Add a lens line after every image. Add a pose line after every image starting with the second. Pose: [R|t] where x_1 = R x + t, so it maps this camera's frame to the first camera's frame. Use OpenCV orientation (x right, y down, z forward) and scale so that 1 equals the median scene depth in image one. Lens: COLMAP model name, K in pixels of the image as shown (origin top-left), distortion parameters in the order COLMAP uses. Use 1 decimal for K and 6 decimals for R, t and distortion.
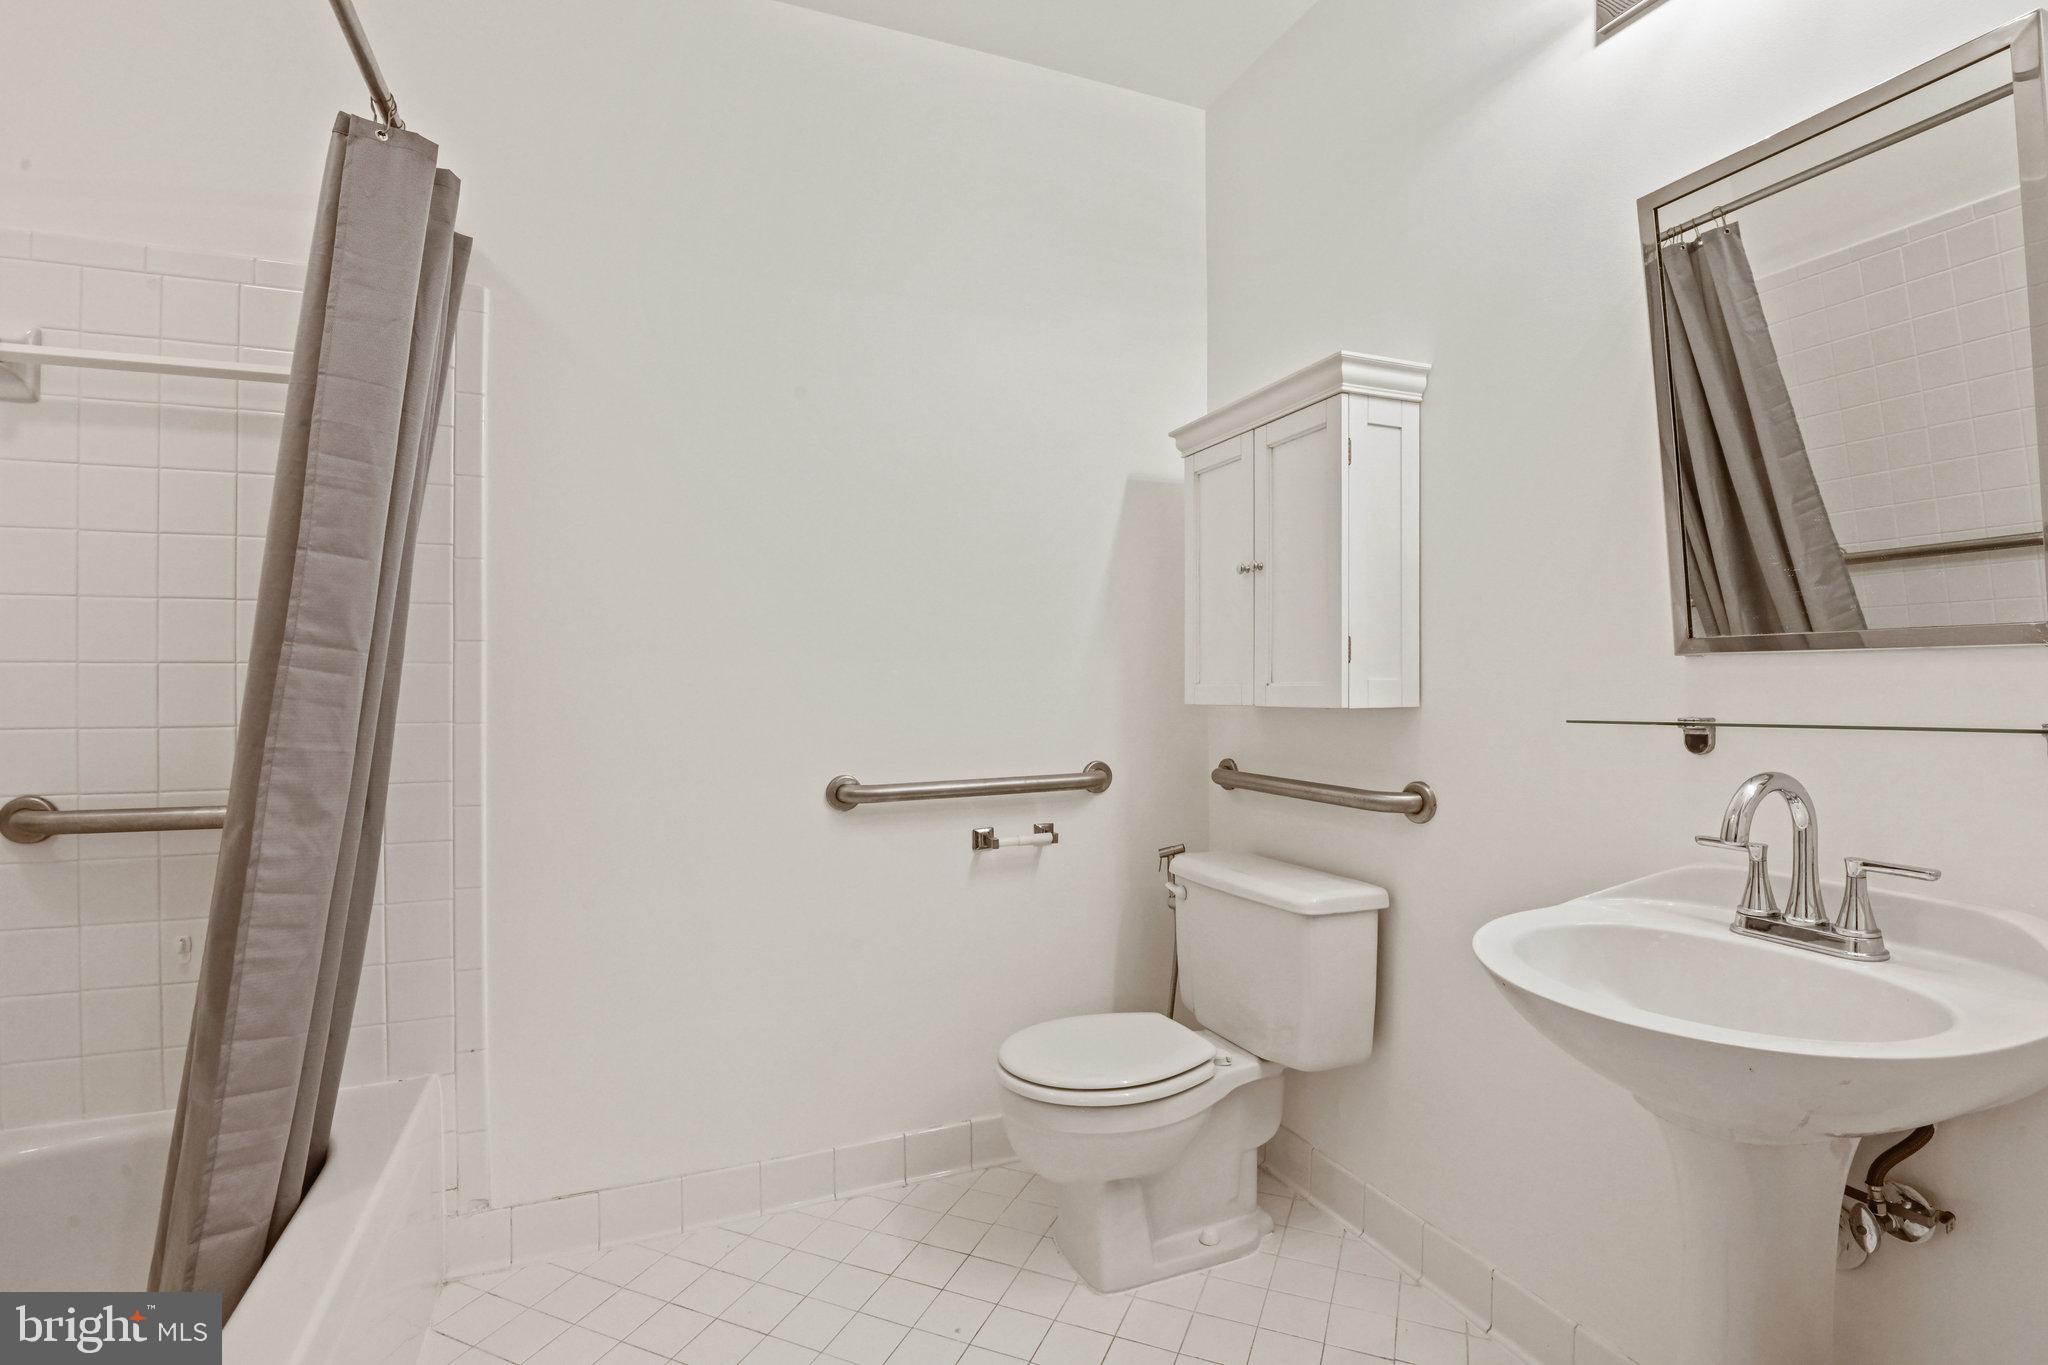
lens RADIAL K [[948.3, 0, 1026.2], [0, 948.3, 670.1], [0, 0, 1]] dist [-0.004257, -0.009878]
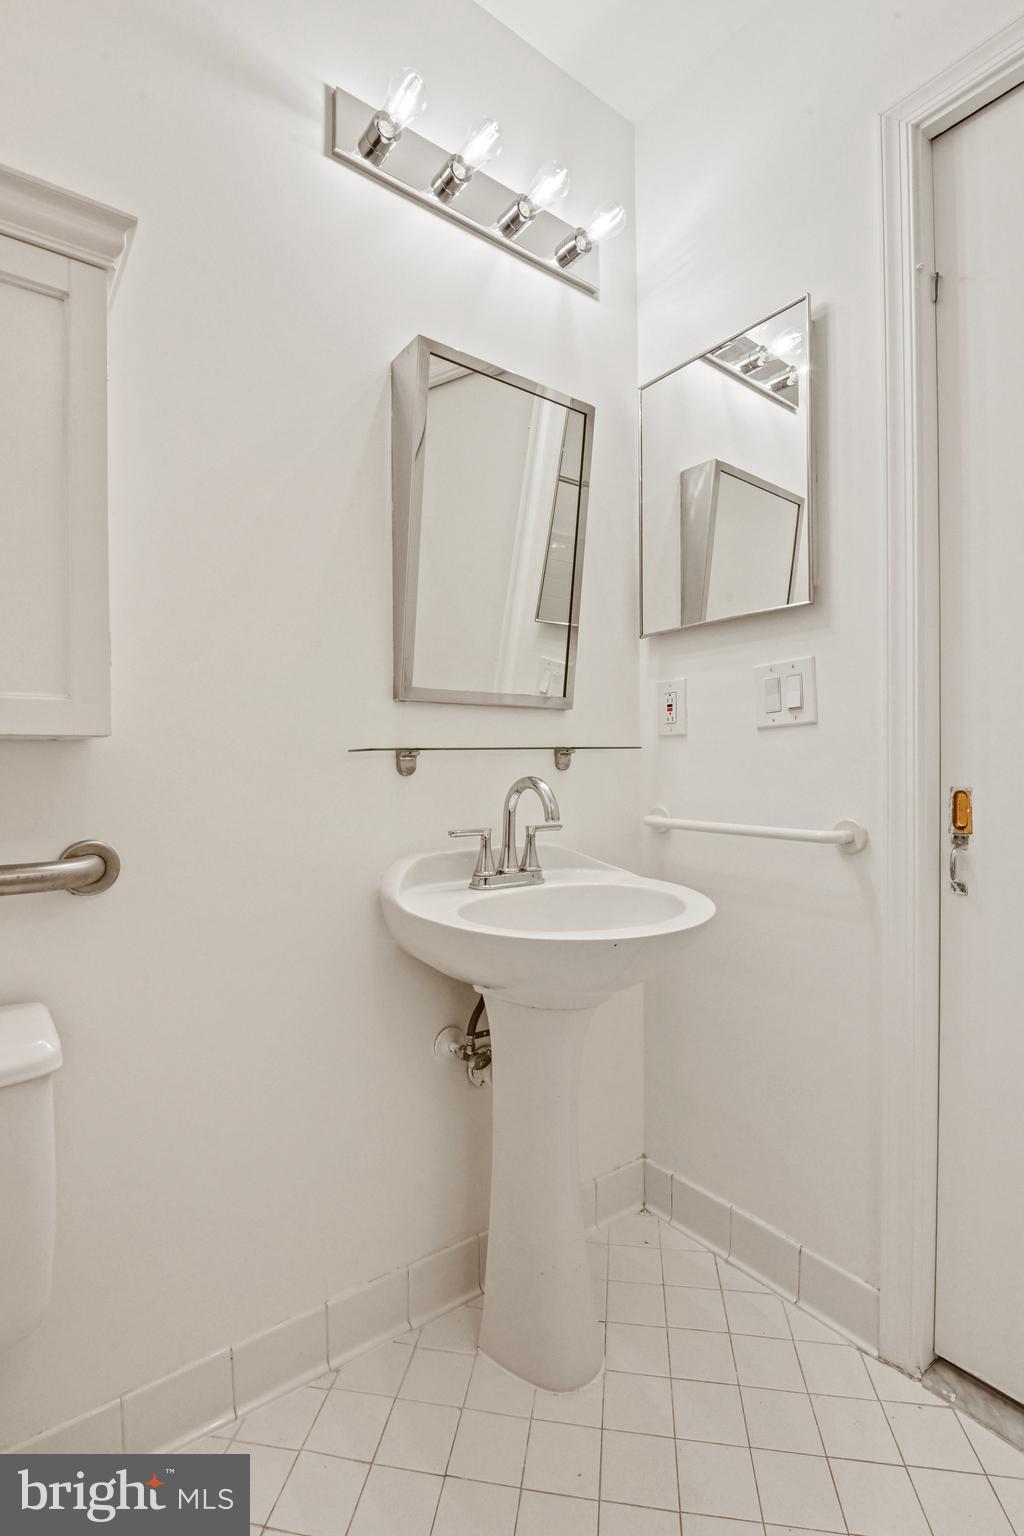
lens RADIAL K [[711.2, 0, 510.5], [0, 711.2, 752.4], [0, 0, 1]] dist [-0.004257, -0.009878]
pose [[-0.255656, 0.017432, 0.966611, -0.284704], [-0.006771, 0.999781, -0.019820, 0.075307], [-0.966744, -0.011612, -0.255482, 1.089254]]
